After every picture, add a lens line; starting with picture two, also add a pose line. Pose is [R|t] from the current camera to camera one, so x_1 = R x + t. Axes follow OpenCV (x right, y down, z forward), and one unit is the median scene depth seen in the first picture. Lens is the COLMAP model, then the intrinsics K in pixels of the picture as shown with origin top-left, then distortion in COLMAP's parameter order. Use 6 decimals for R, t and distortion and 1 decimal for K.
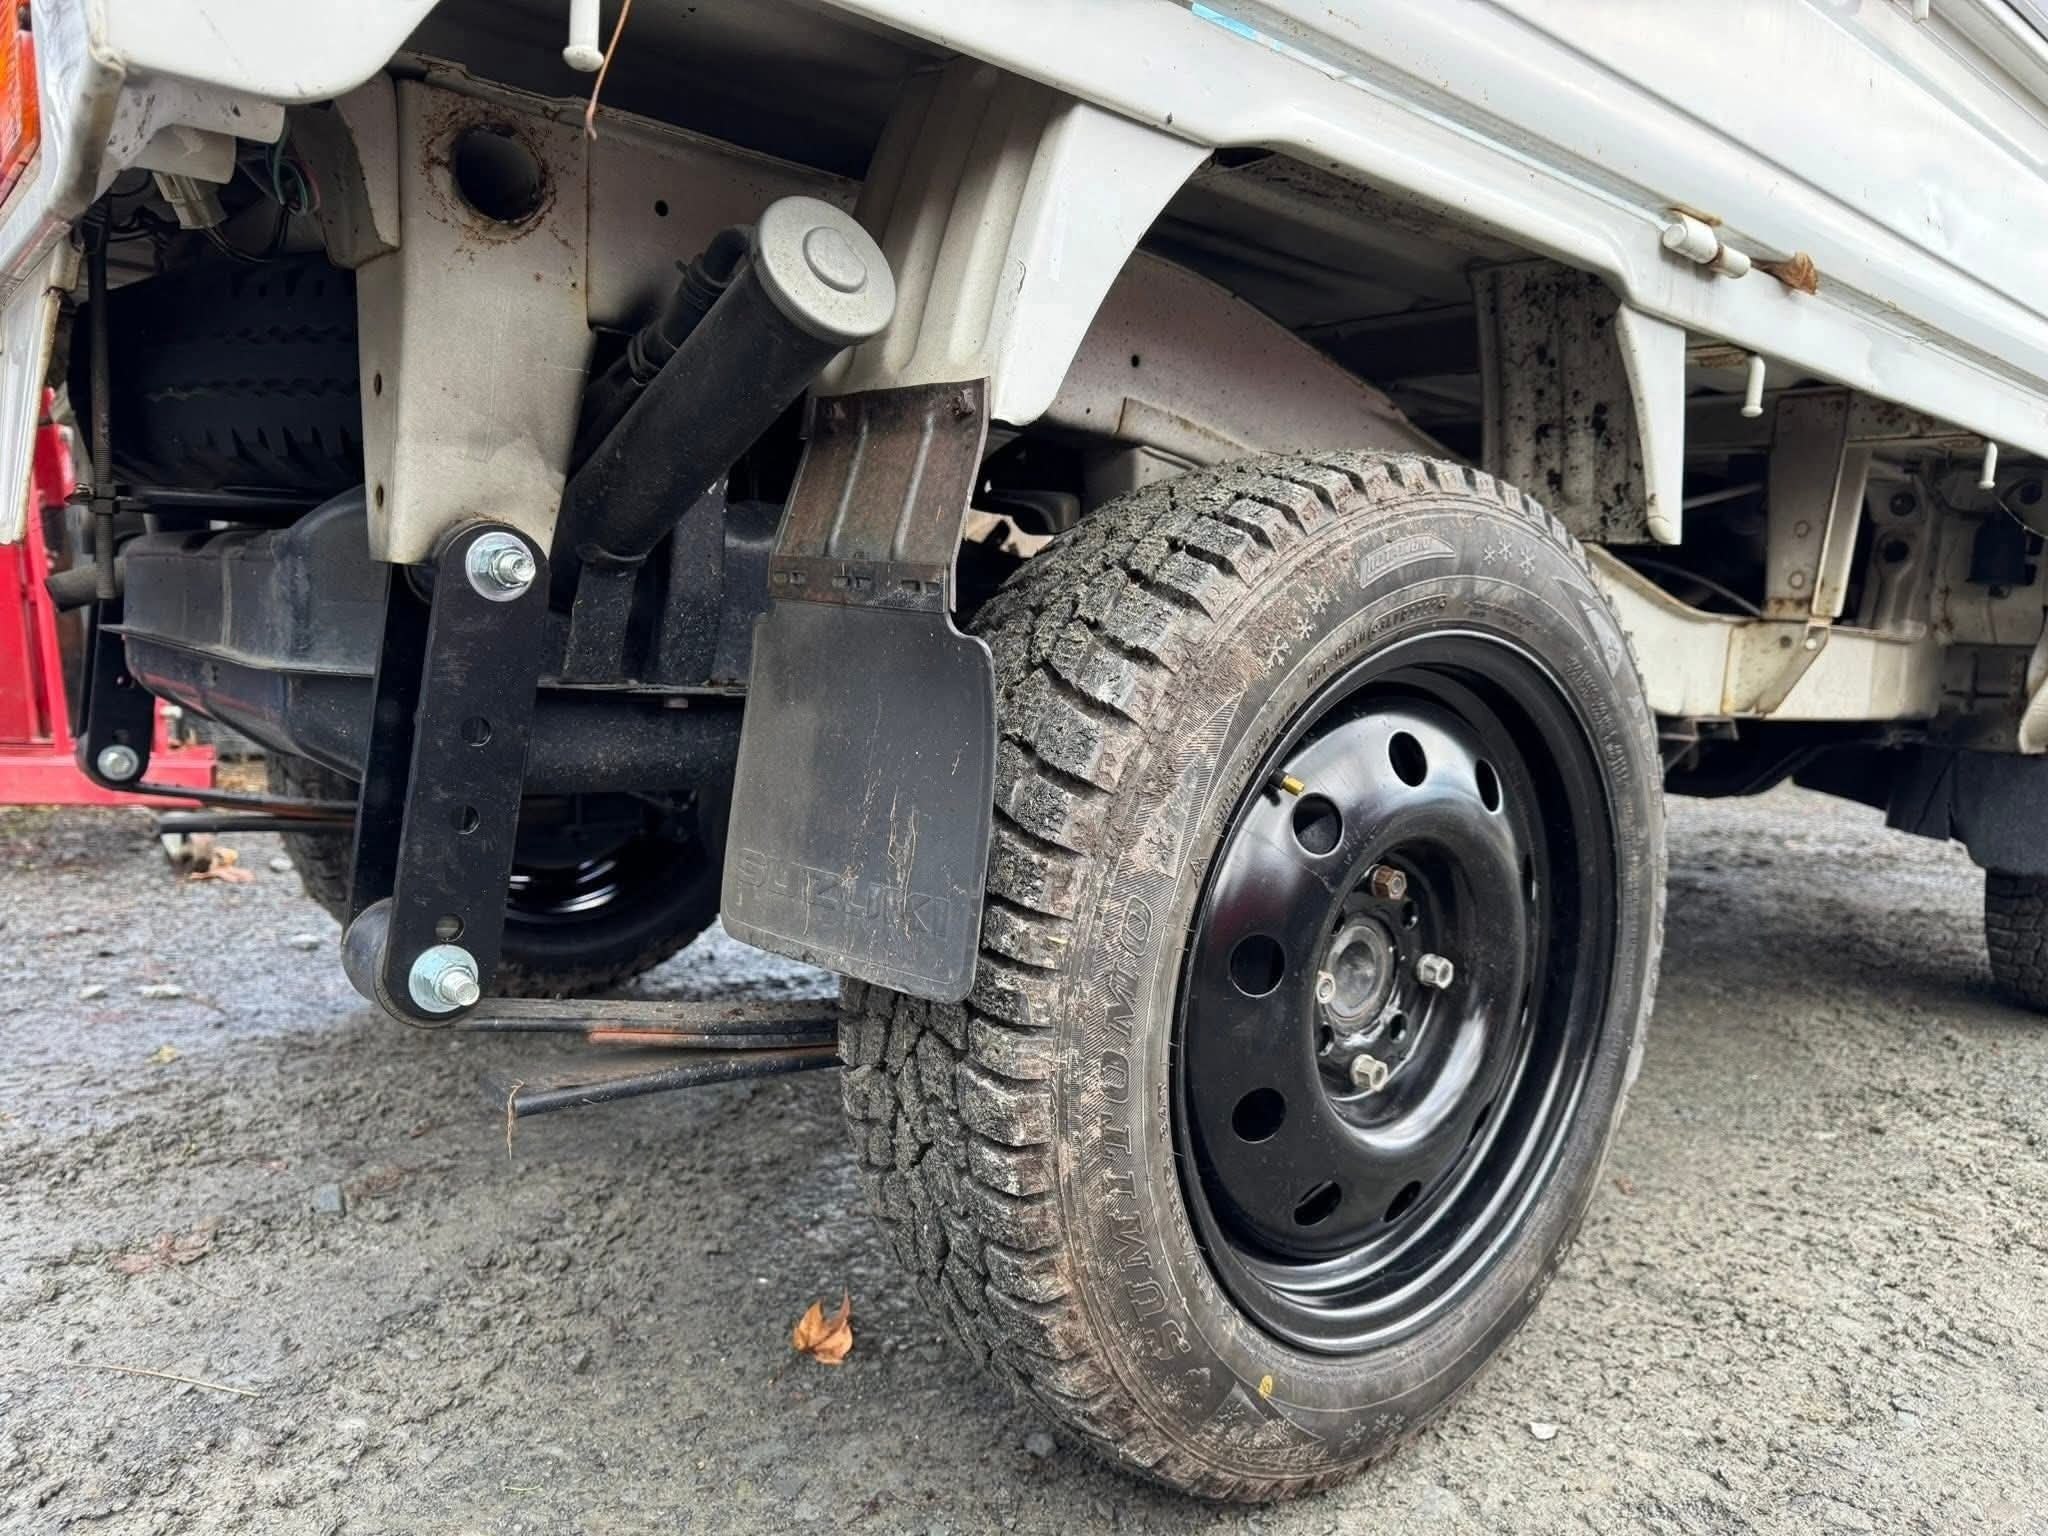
lens RADIAL K [[1445.3, 0, 1027.2], [0, 1445.3, 782.4], [0, 0, 1]] dist [0.035544, -0.035078]
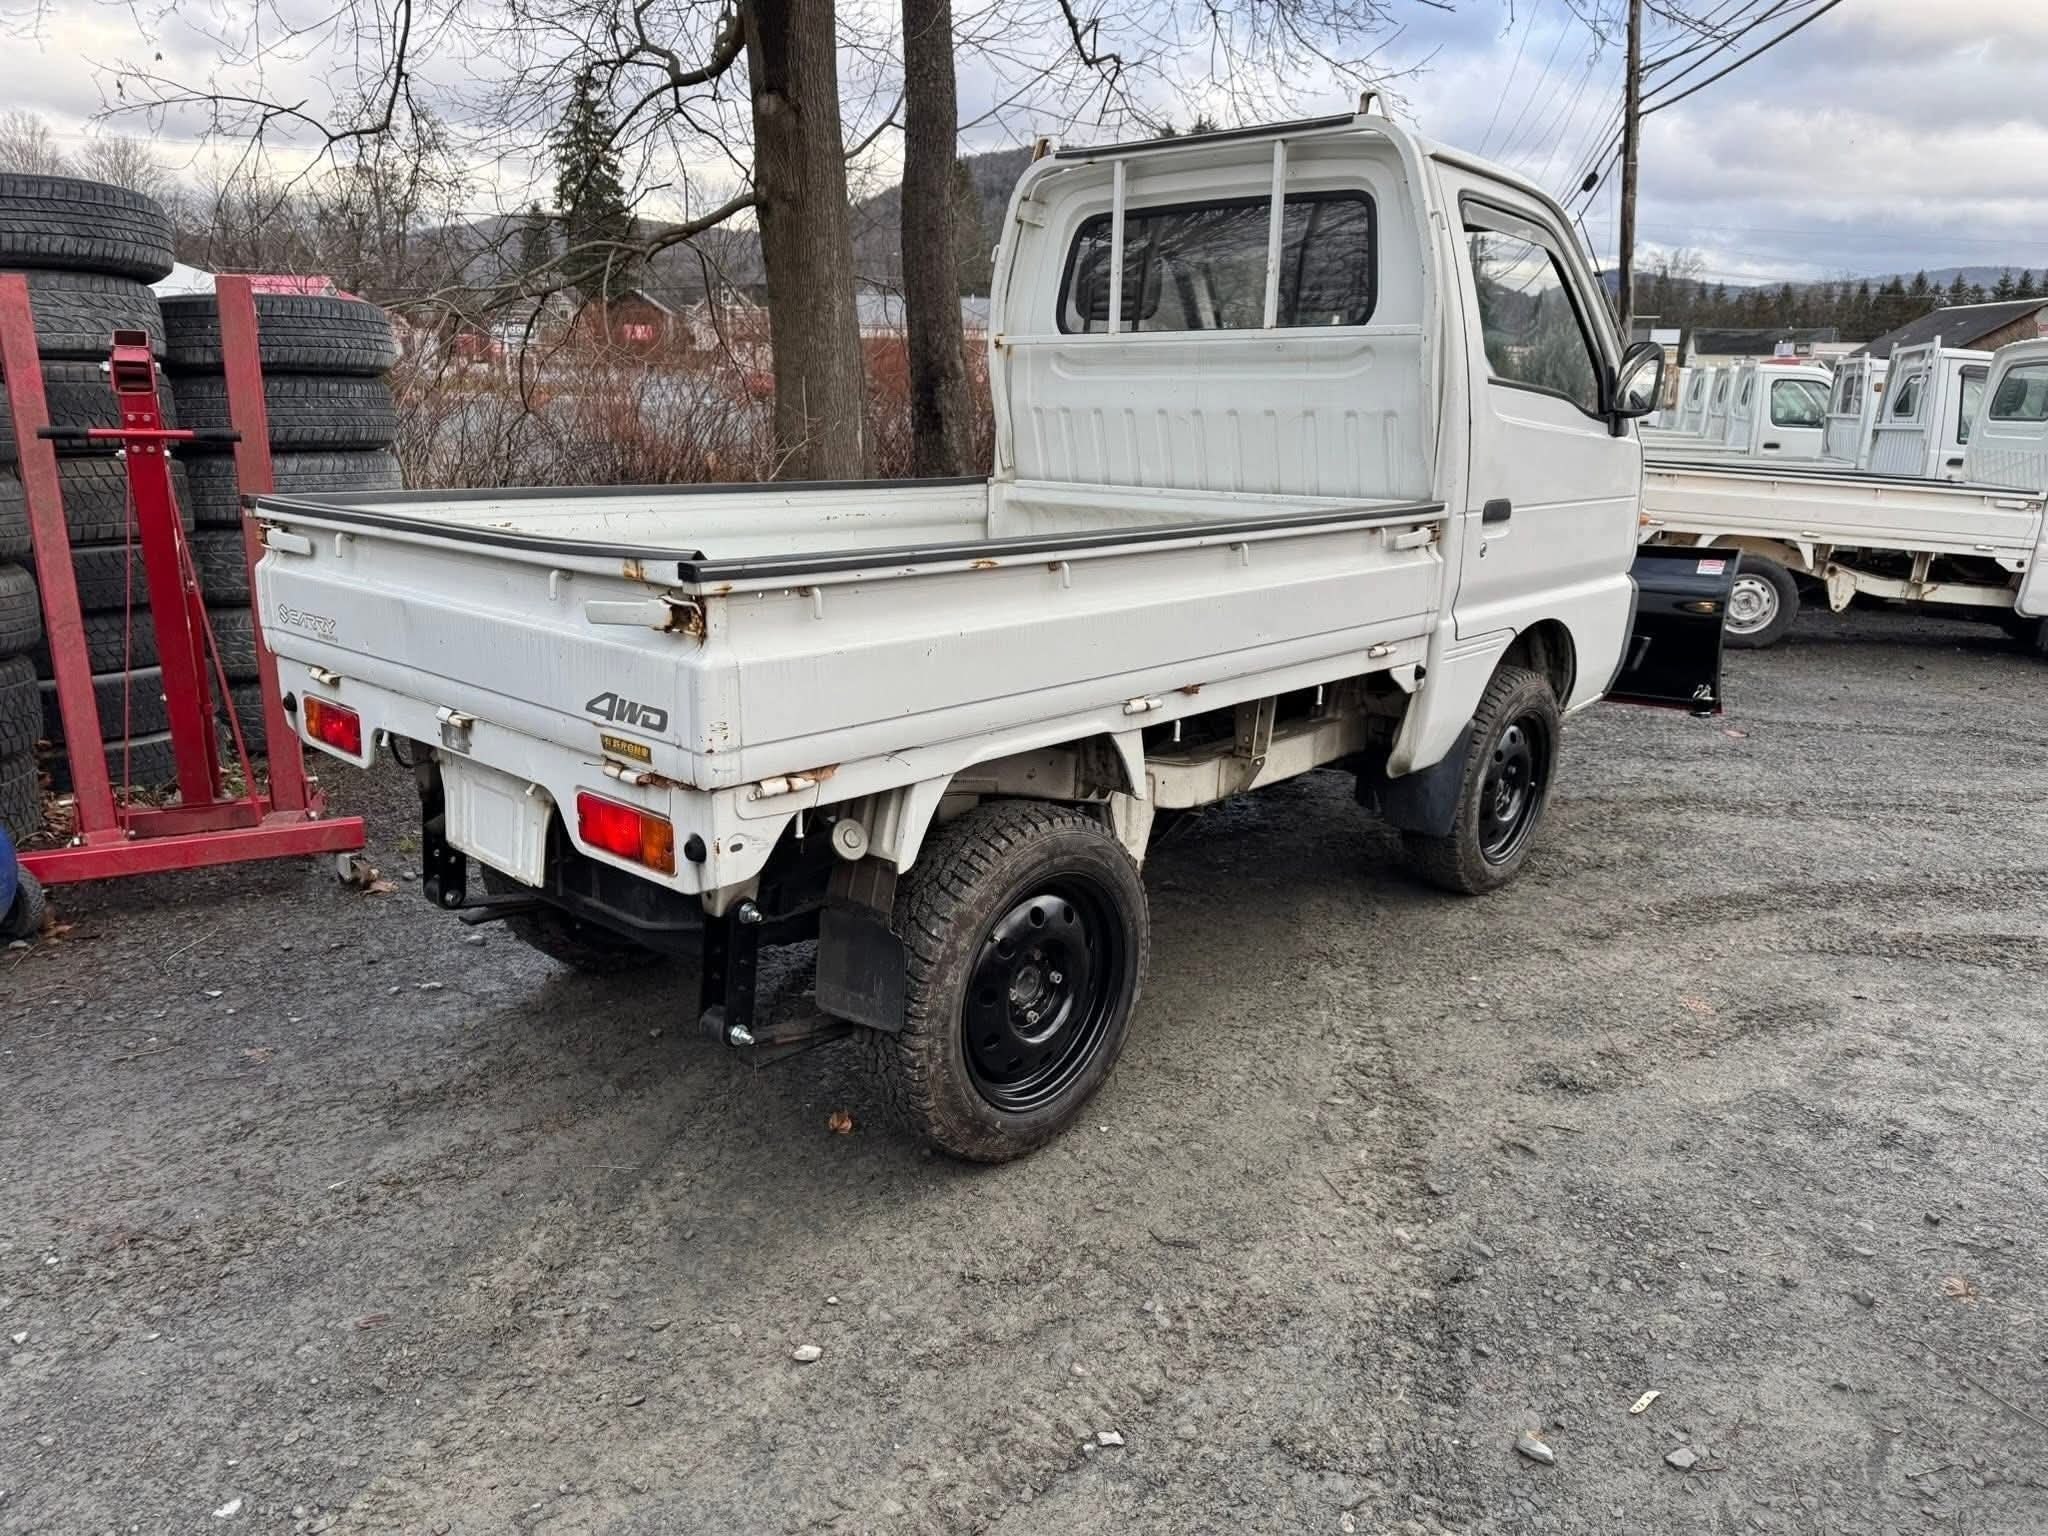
lens RADIAL K [[1445.3, 0, 1010.7], [0, 1445.3, 754.4], [0, 0, 1]] dist [0.035544, -0.035078]
pose [[0.990709, -0.072914, 0.114797, -0.099832], [0.057002, 0.989032, 0.136262, -0.732623], [-0.123473, -0.128453, 0.983999, -1.807143]]
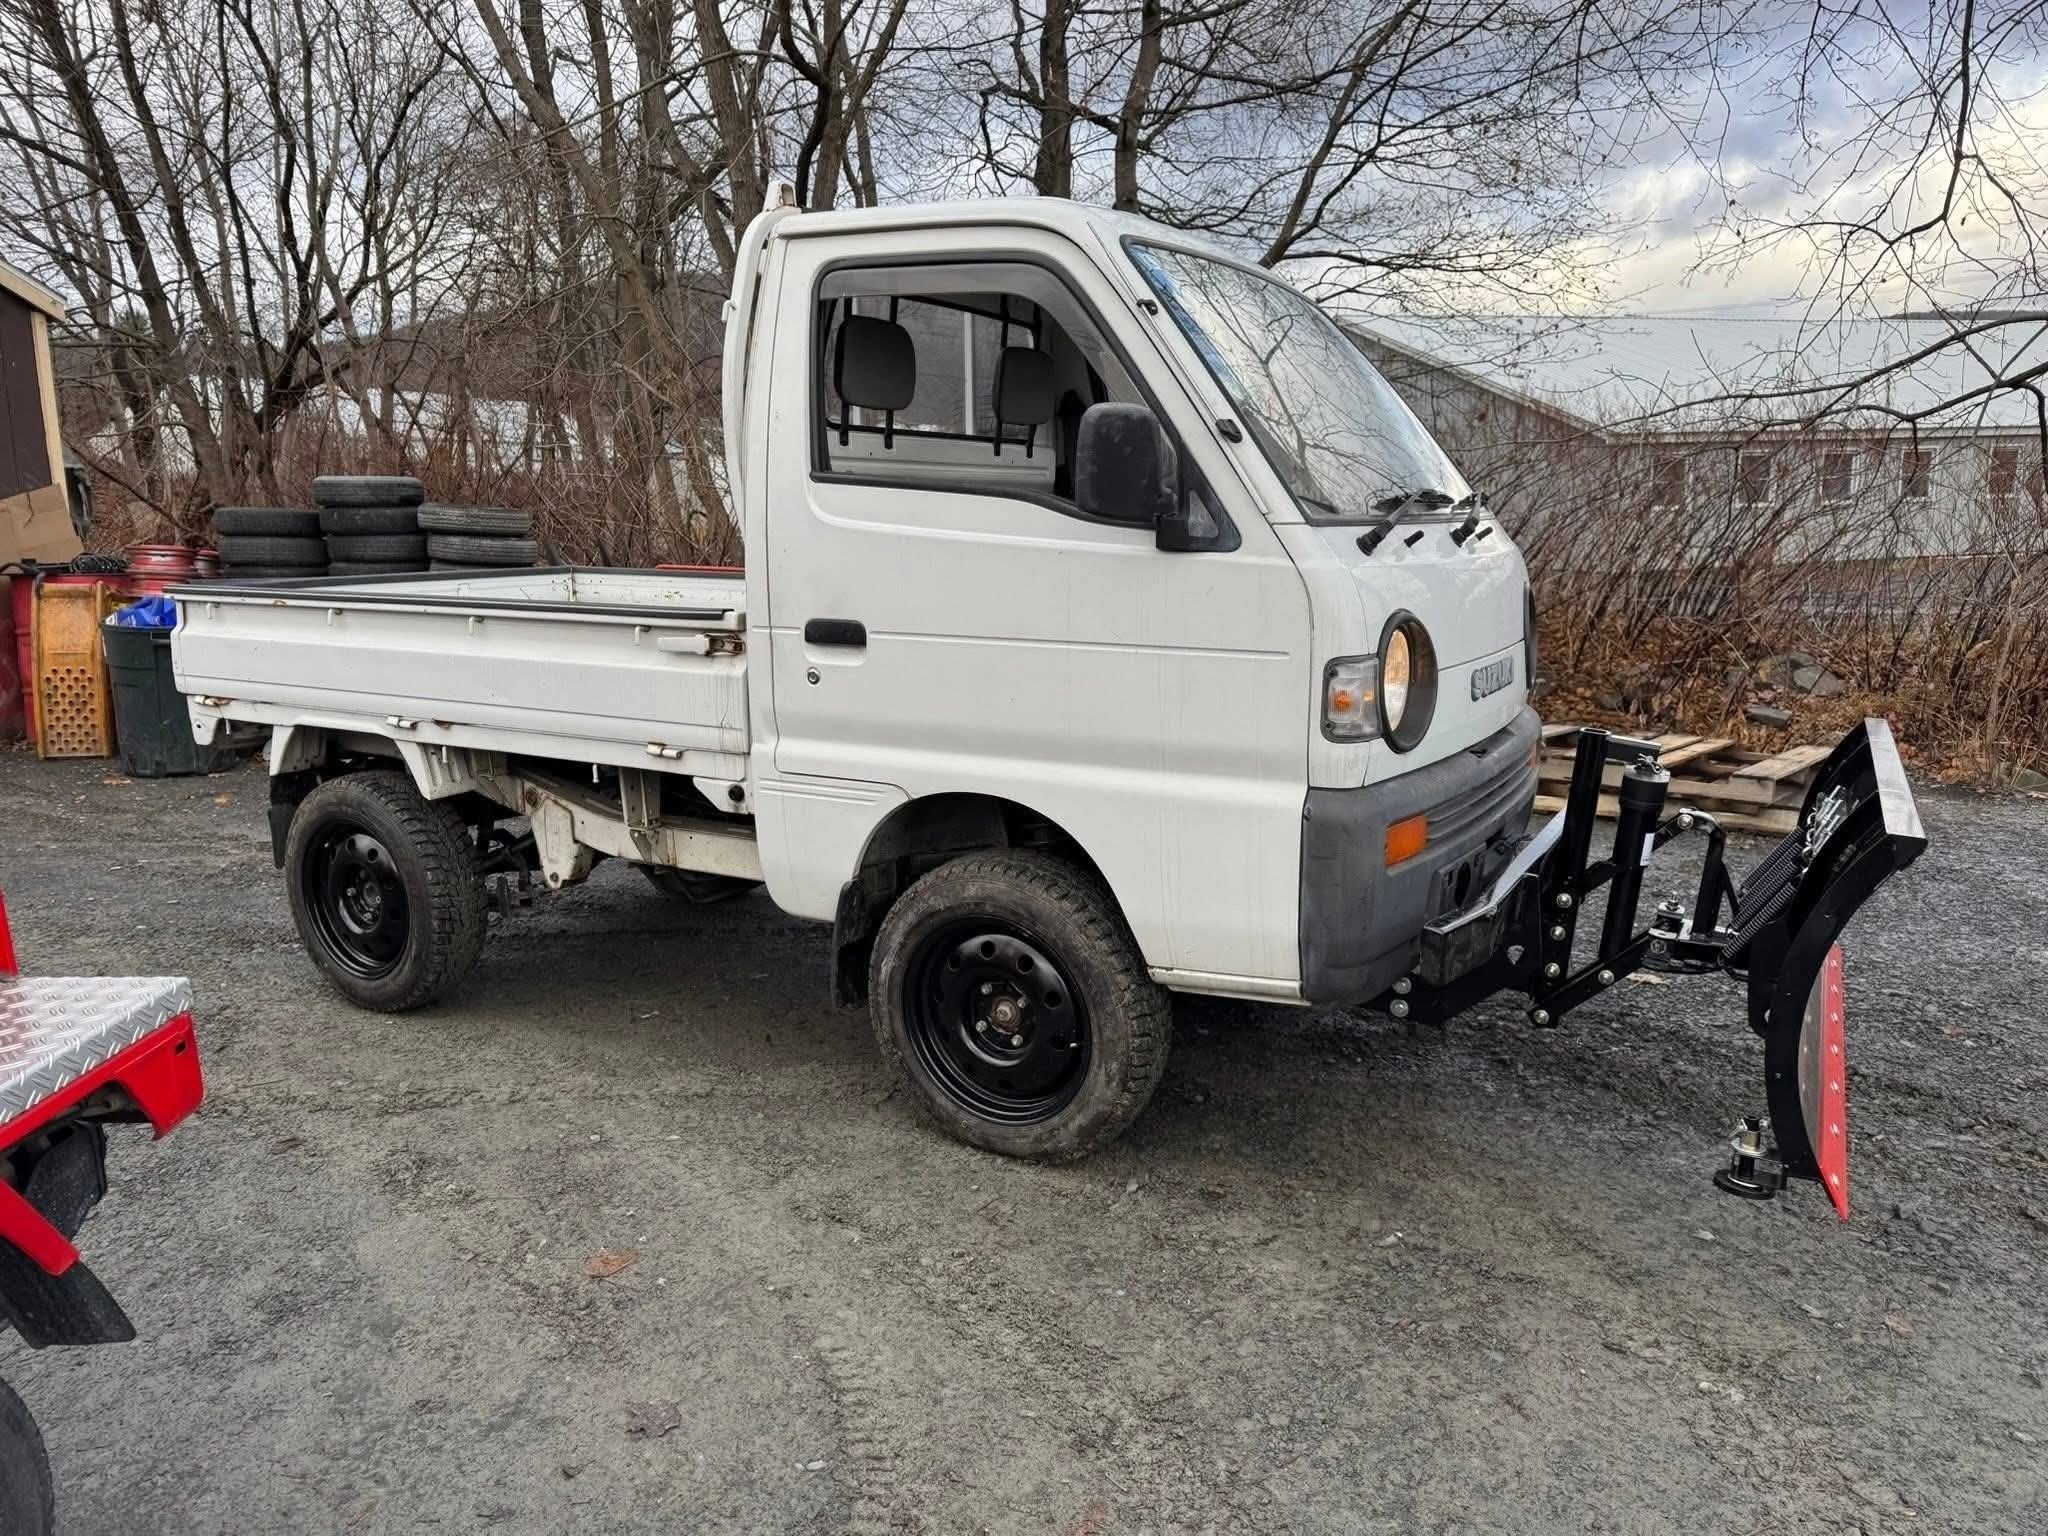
lens RADIAL K [[1445.3, 0, 1024.5], [0, 1445.3, 771.6], [0, 0, 1]] dist [0.035544, -0.035078]
pose [[0.333472, 0.109443, -0.936386, 5.132075], [-0.081276, 0.992878, 0.087101, -0.780935], [0.939250, 0.047060, 0.339992, 1.456397]]
